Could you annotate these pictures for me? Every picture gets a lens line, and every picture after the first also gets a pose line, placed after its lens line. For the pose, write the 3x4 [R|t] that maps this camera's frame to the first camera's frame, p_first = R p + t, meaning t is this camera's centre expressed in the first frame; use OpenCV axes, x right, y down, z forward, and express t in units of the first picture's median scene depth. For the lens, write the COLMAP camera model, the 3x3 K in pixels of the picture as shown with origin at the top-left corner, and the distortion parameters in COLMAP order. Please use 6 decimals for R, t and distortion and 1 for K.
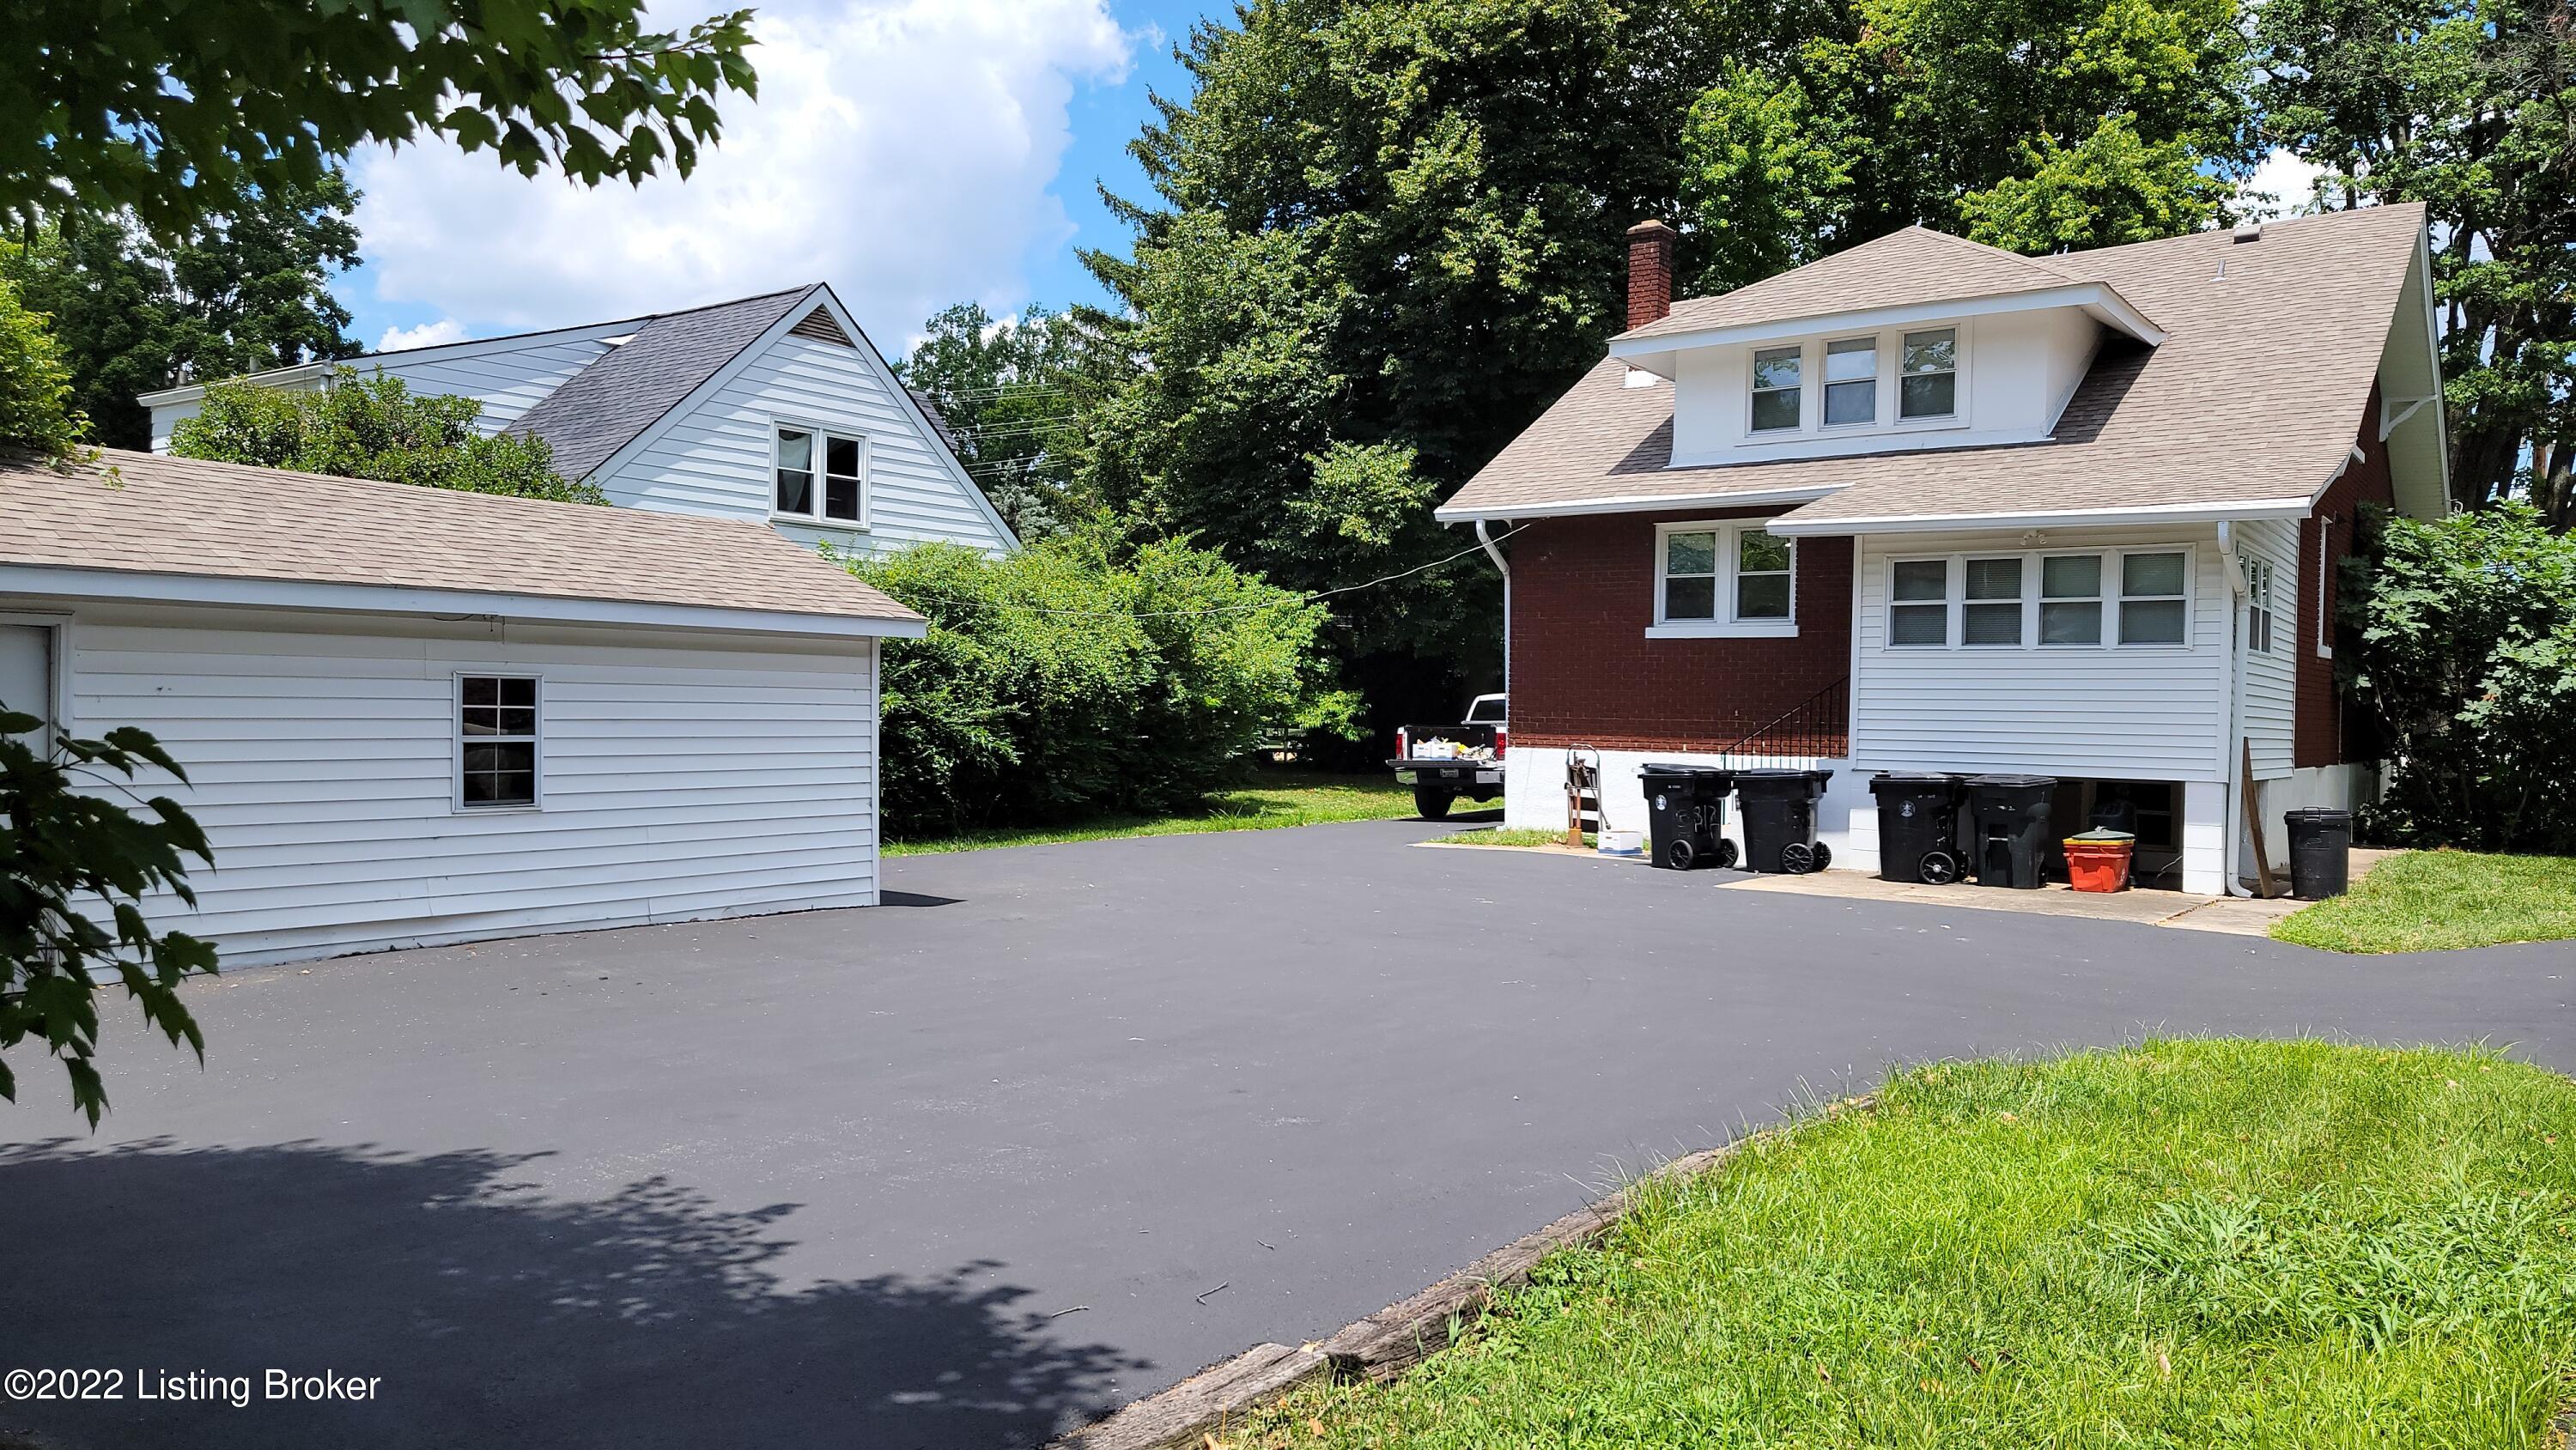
lens RADIAL K [[1762.3, 0, 1278.7], [0, 1762.3, 763.6], [0, 0, 1]] dist [0.071944, -0.077249]
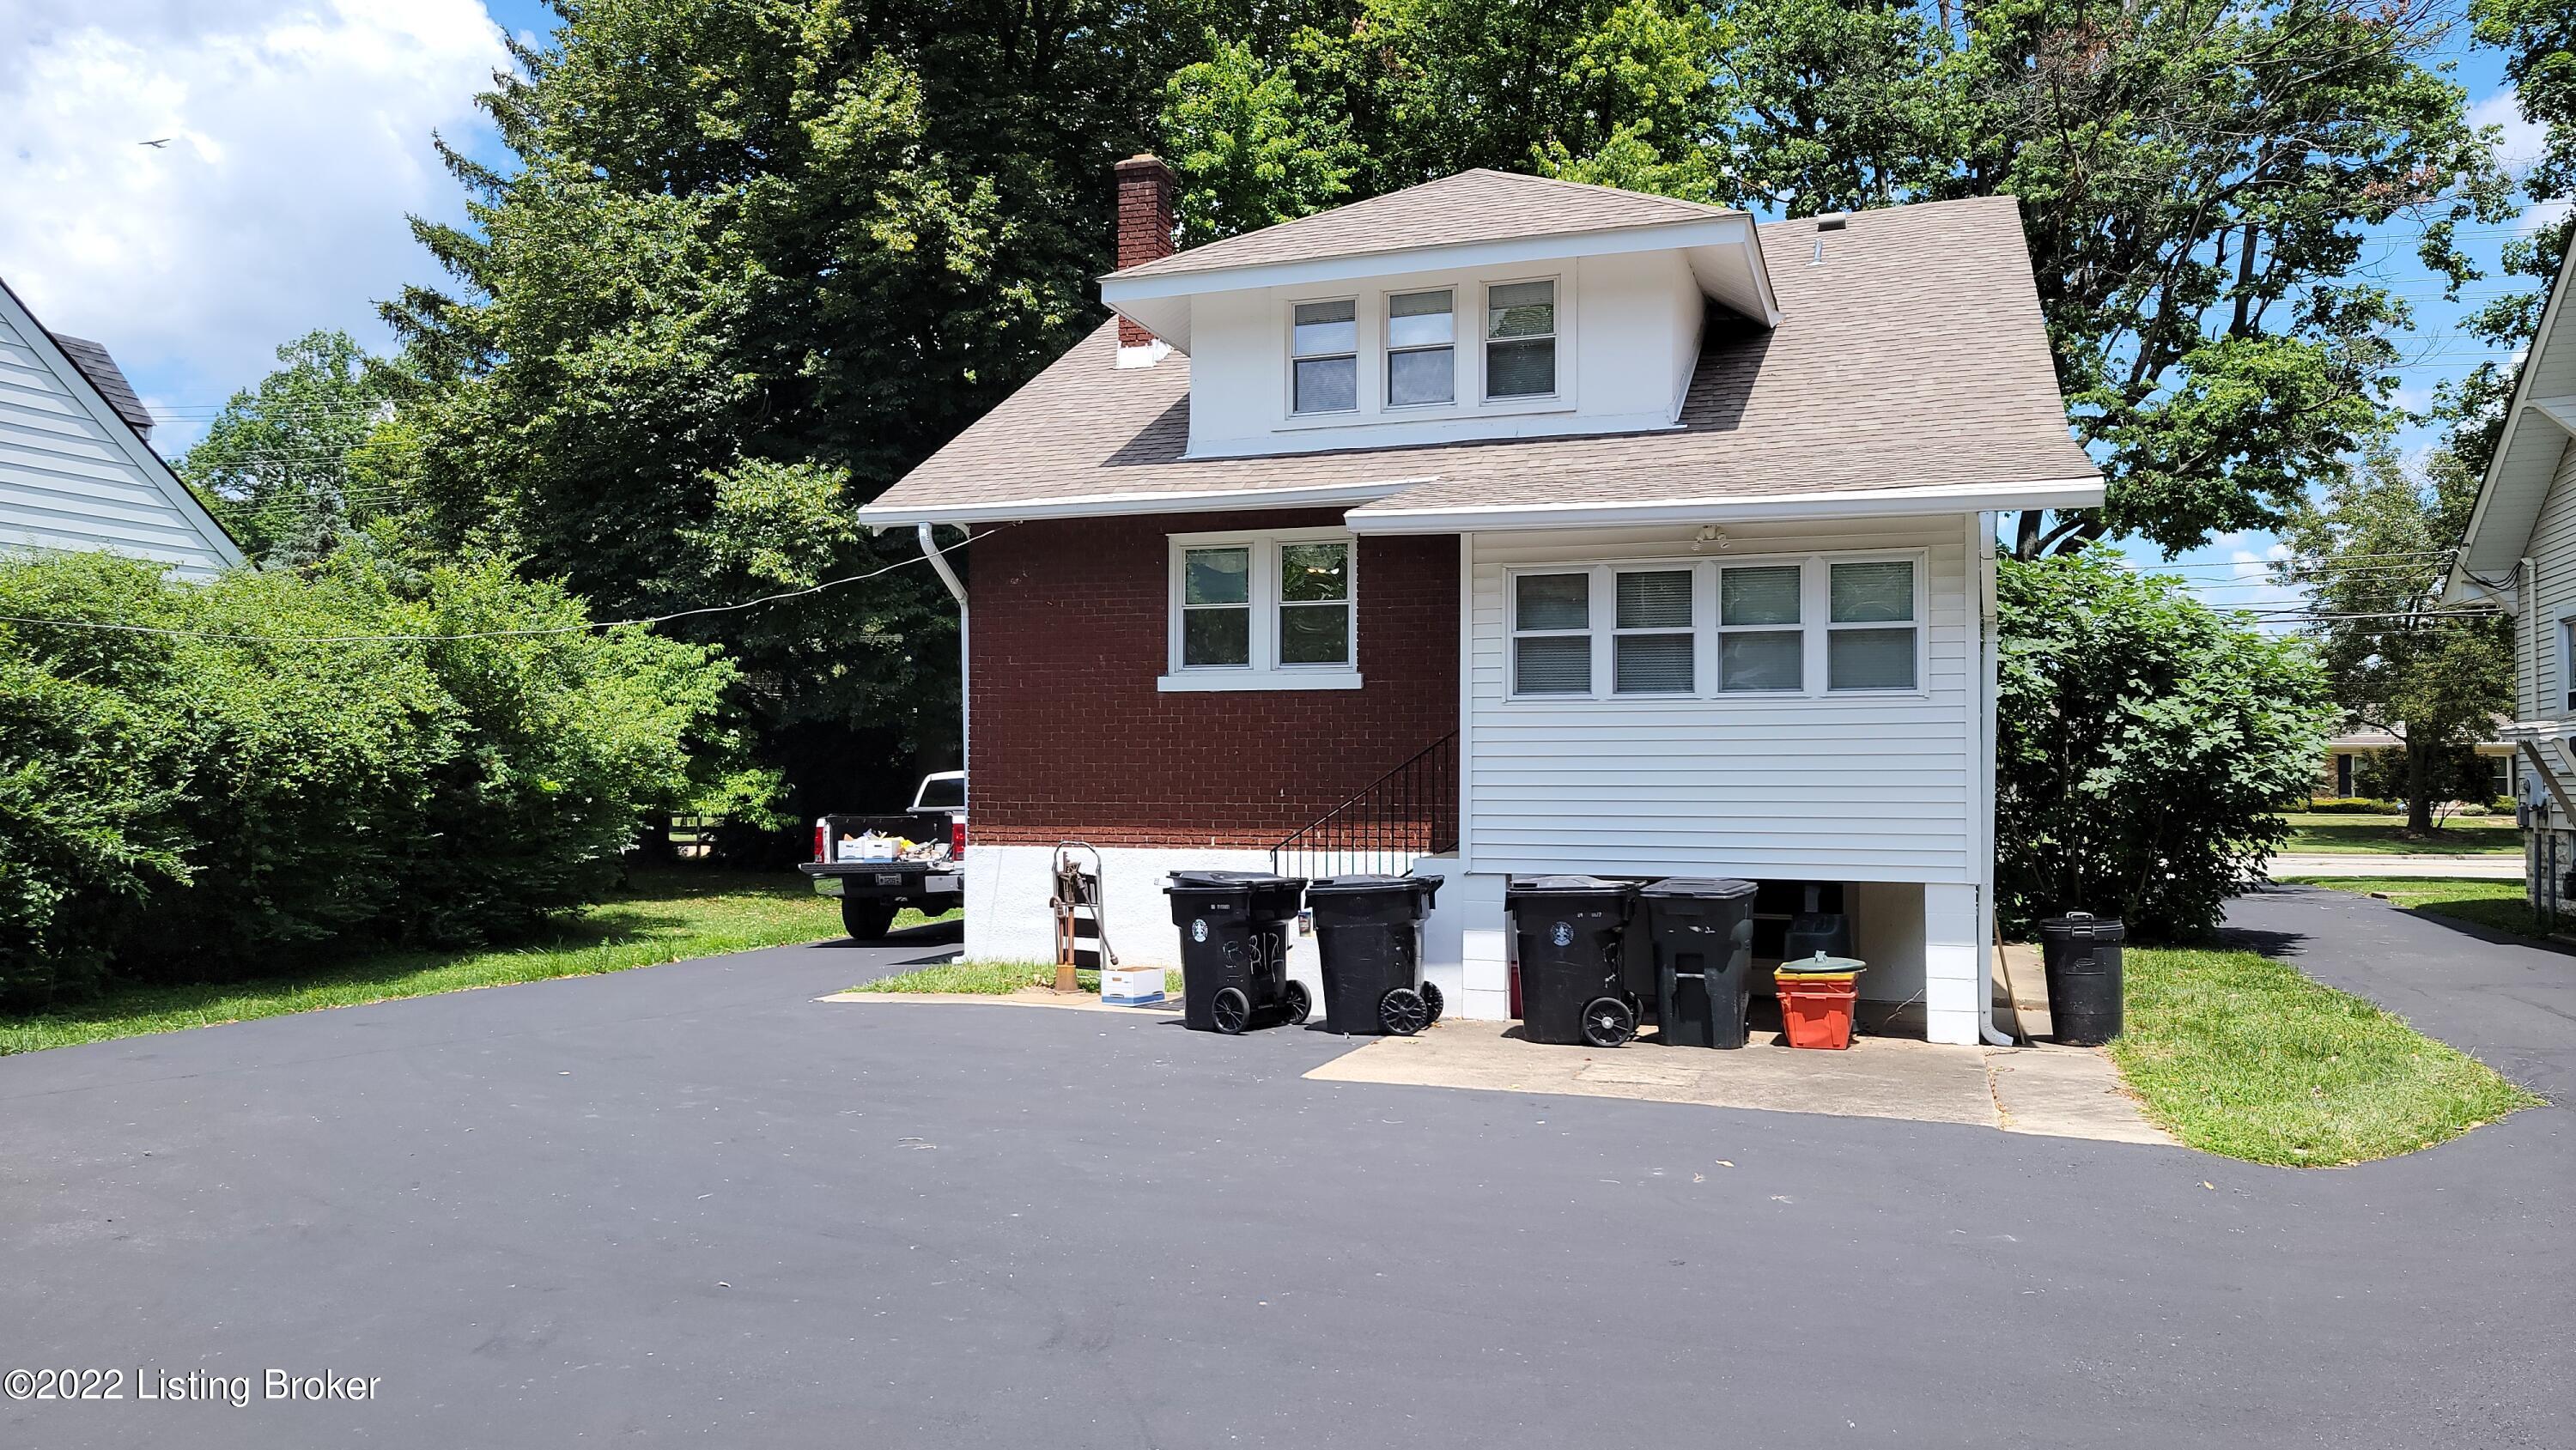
lens RADIAL K [[1762.3, 0, 1278.7], [0, 1762.3, 763.6], [0, 0, 1]] dist [0.071944, -0.077249]
pose [[0.954951, -0.009037, 0.296627, 0.034451], [0.022310, 0.998894, -0.041392, -0.008768], [-0.295925, 0.046146, 0.954096, 0.251224]]
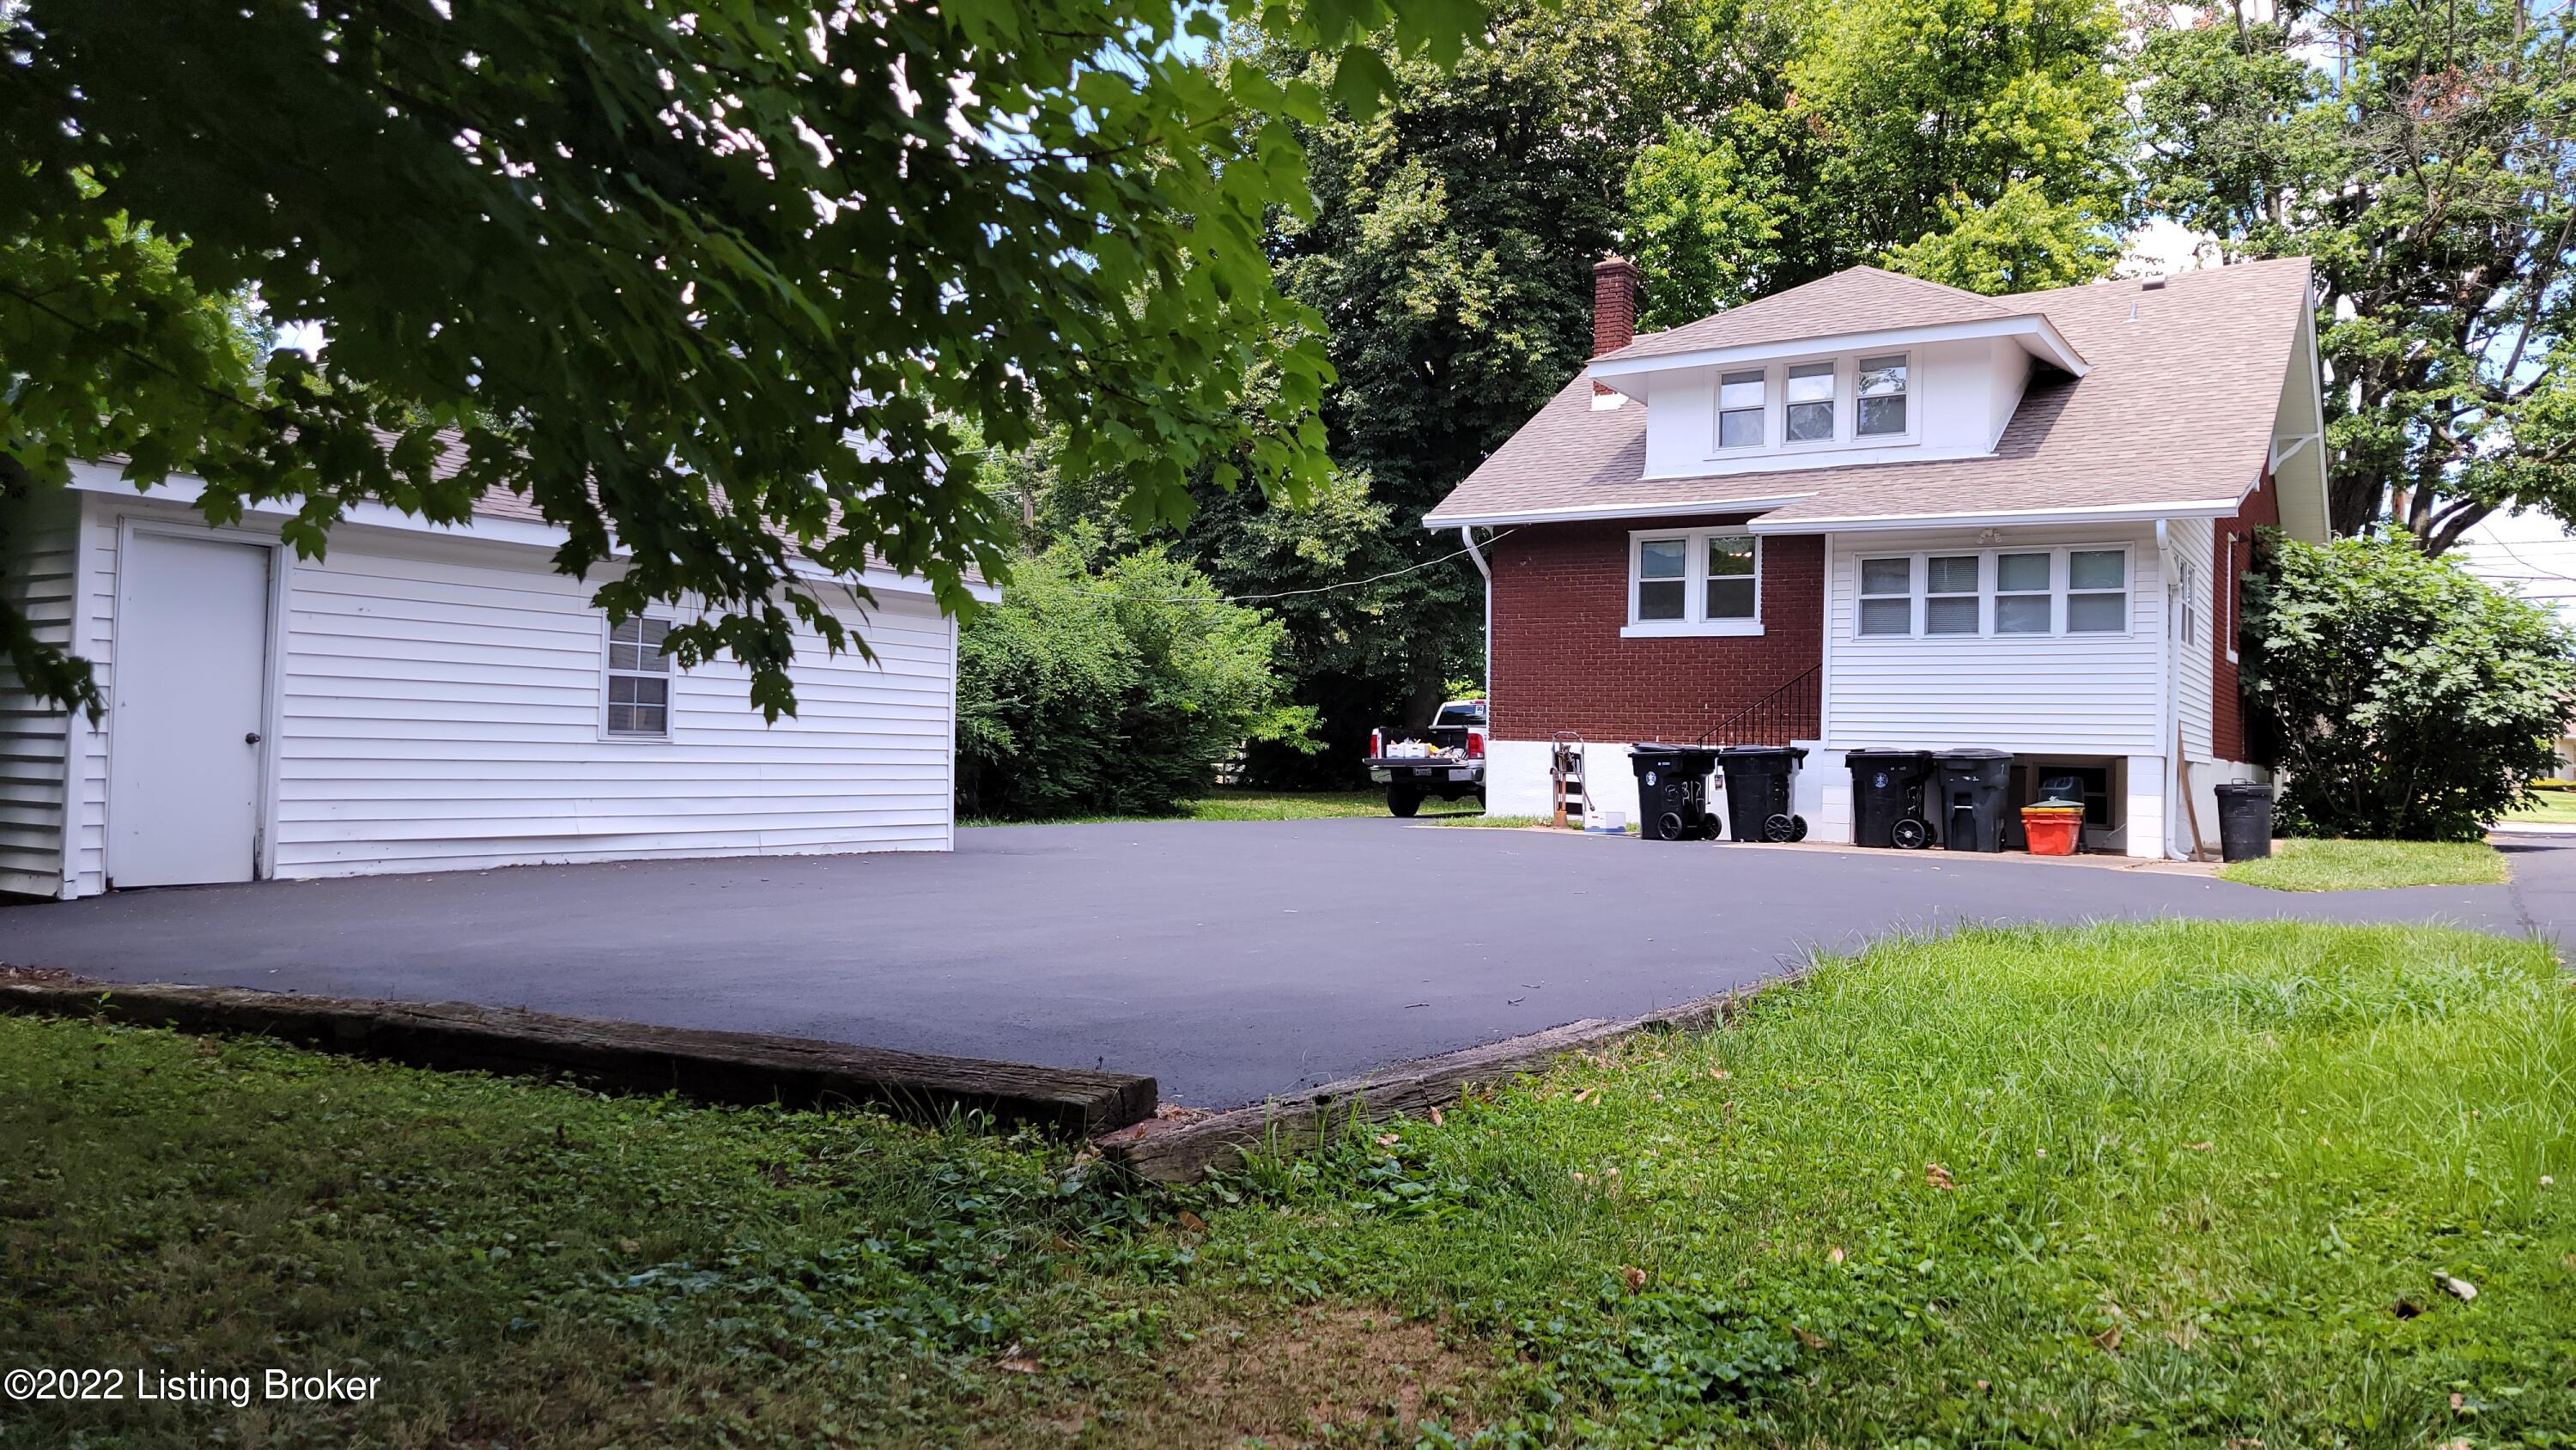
lens RADIAL K [[1757.3, 0, 1288.0], [0, 1757.3, 725.0], [0, 0, 1]] dist [0.086871, -0.103219]
pose [[0.997909, 0.010394, 0.063787, -0.052037], [-0.007245, 0.998752, -0.049406, 0.030916], [-0.064221, 0.048841, 0.996740, -0.043529]]
